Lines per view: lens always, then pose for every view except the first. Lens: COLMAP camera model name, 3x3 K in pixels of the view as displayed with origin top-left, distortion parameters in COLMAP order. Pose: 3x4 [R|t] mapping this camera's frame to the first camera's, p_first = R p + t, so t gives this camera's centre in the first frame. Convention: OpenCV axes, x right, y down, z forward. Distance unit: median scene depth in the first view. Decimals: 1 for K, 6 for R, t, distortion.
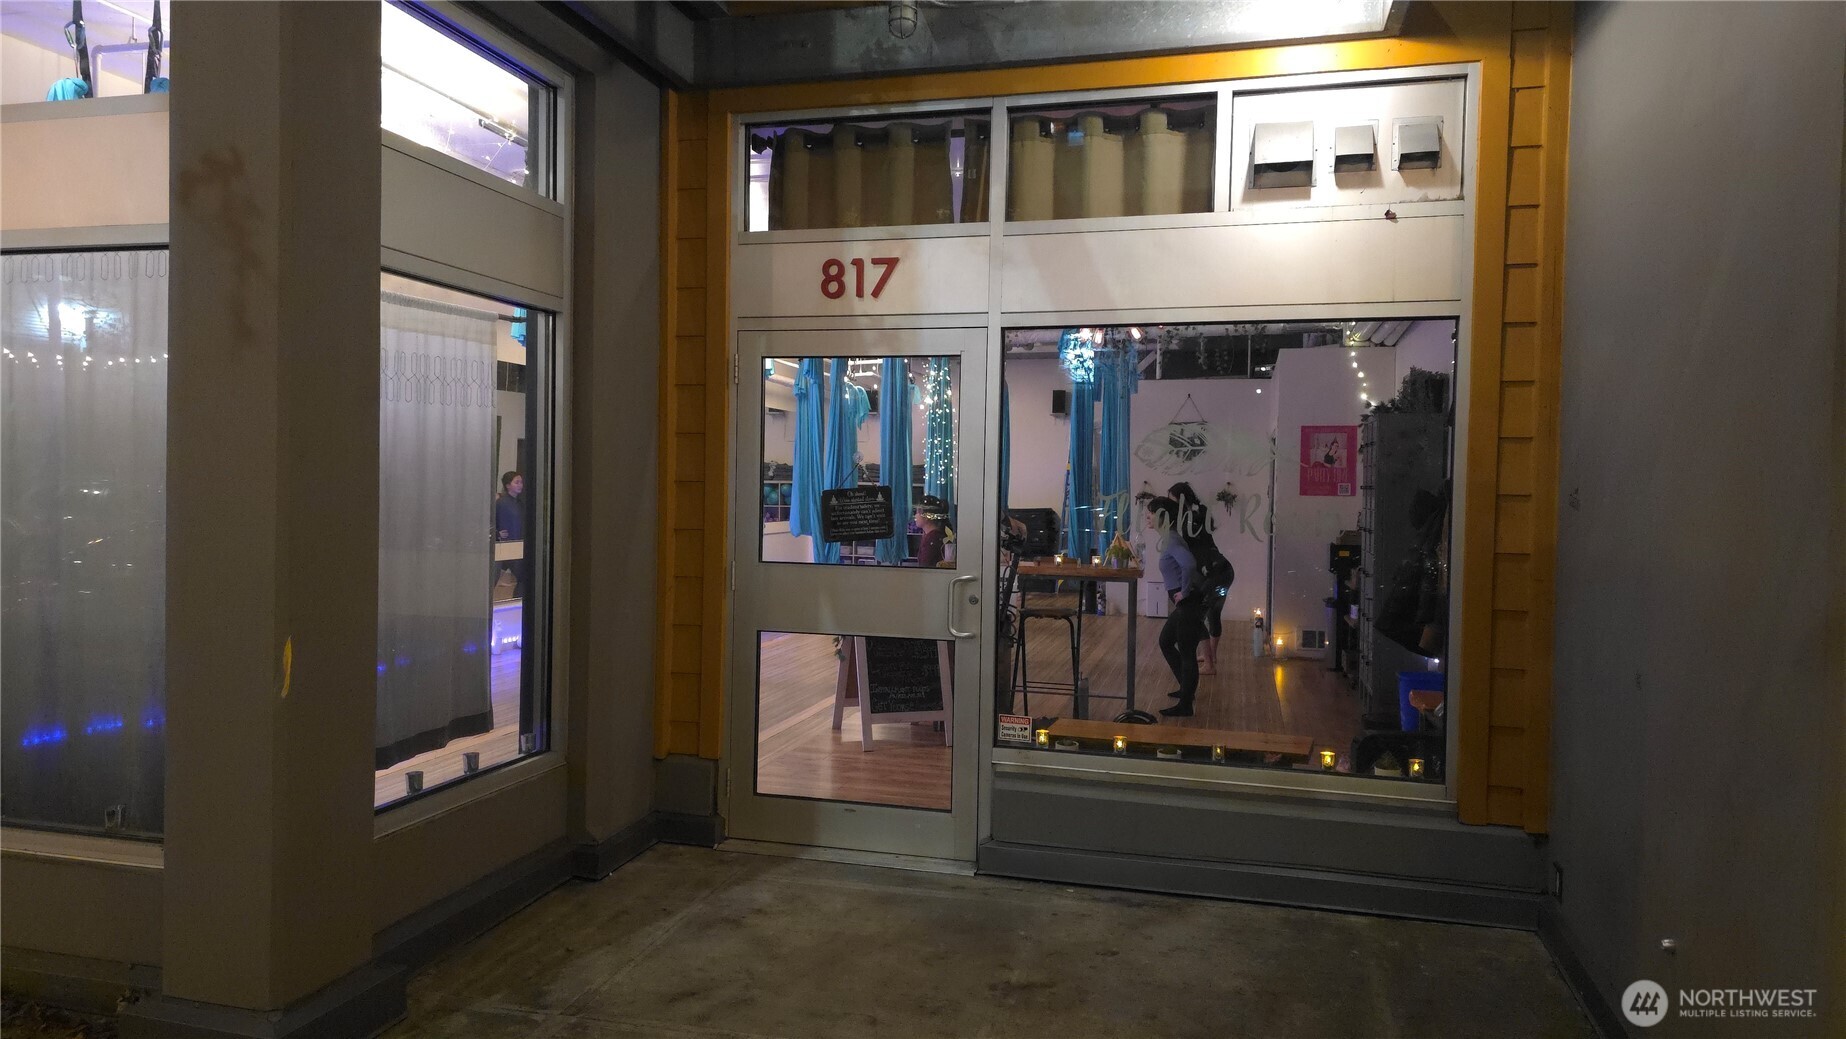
lens RADIAL K [[1244.7, 0, 918.7], [0, 1244.7, 522.4], [0, 0, 1]] dist [0.008637, 0.002127]
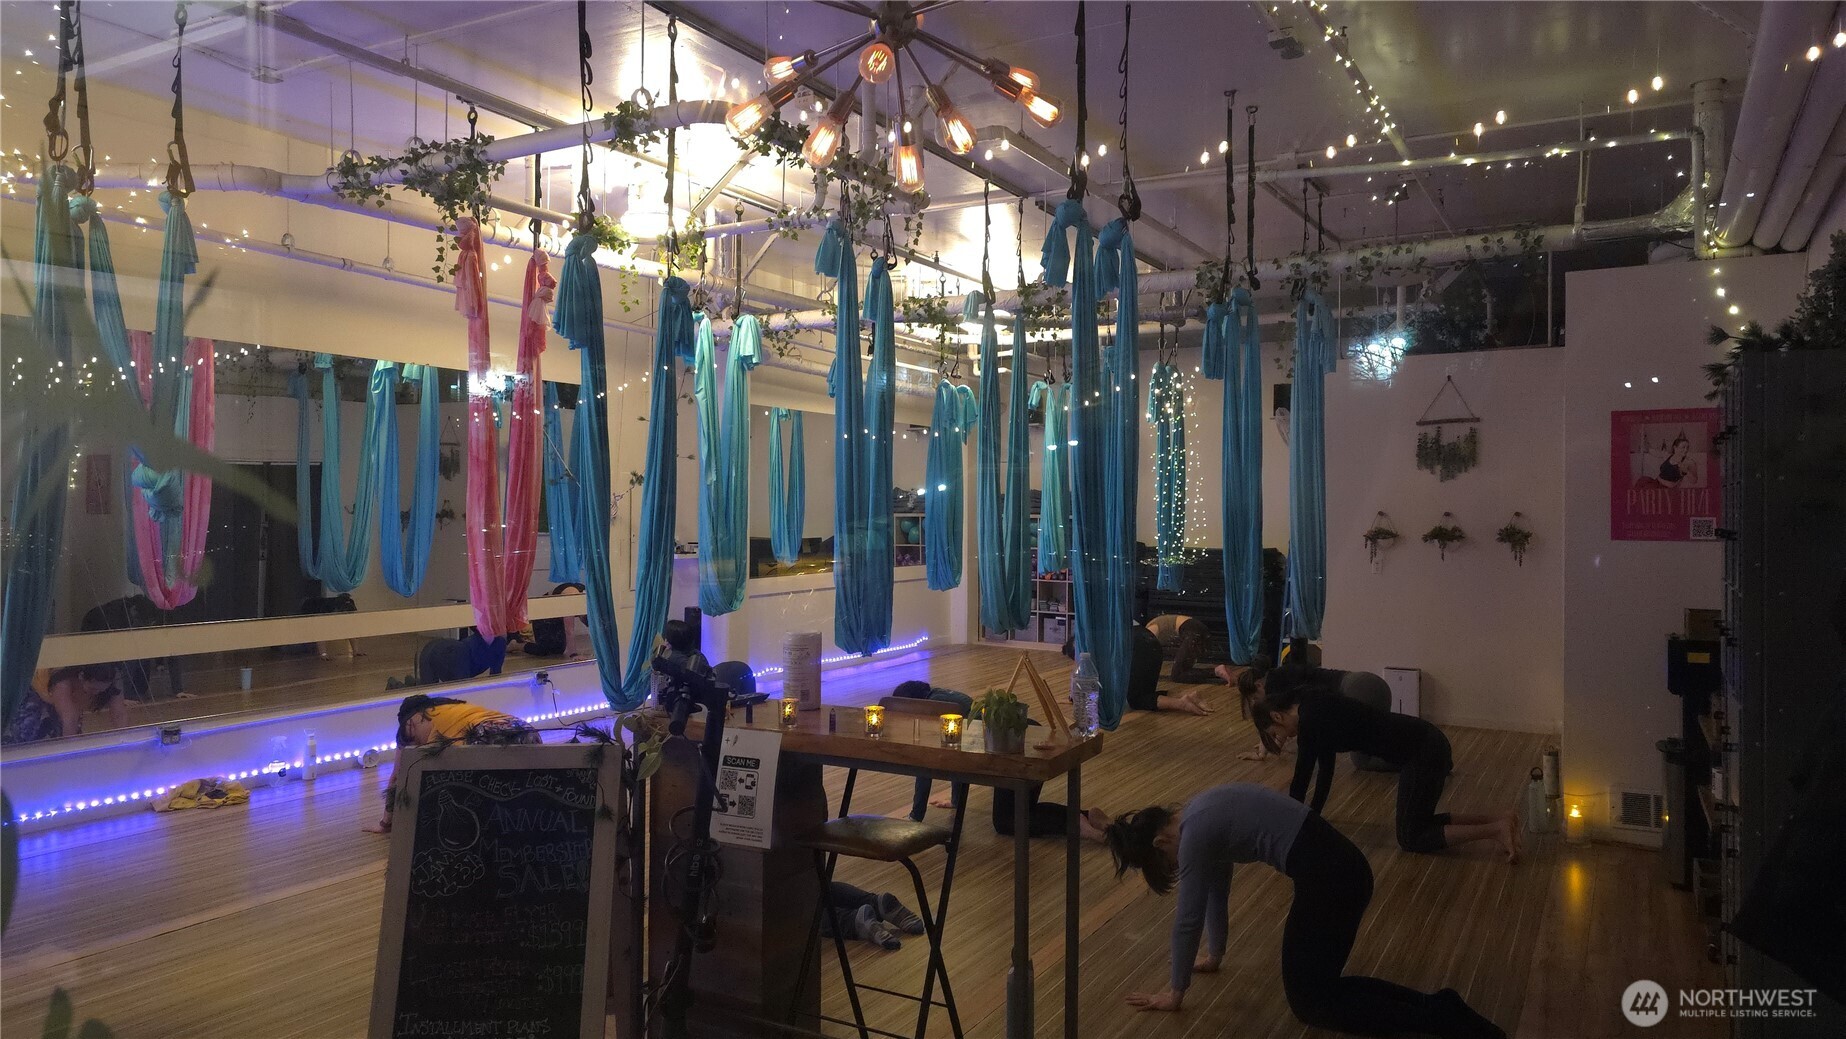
lens RADIAL K [[1244.7, 0, 926.0], [0, 1244.7, 508.3], [0, 0, 1]] dist [0.008637, 0.002127]
pose [[0.964400, -0.009089, -0.264292, 0.163780], [0.000416, 0.999460, -0.032854, -0.017858], [0.264448, 0.031575, 0.963883, 0.402187]]
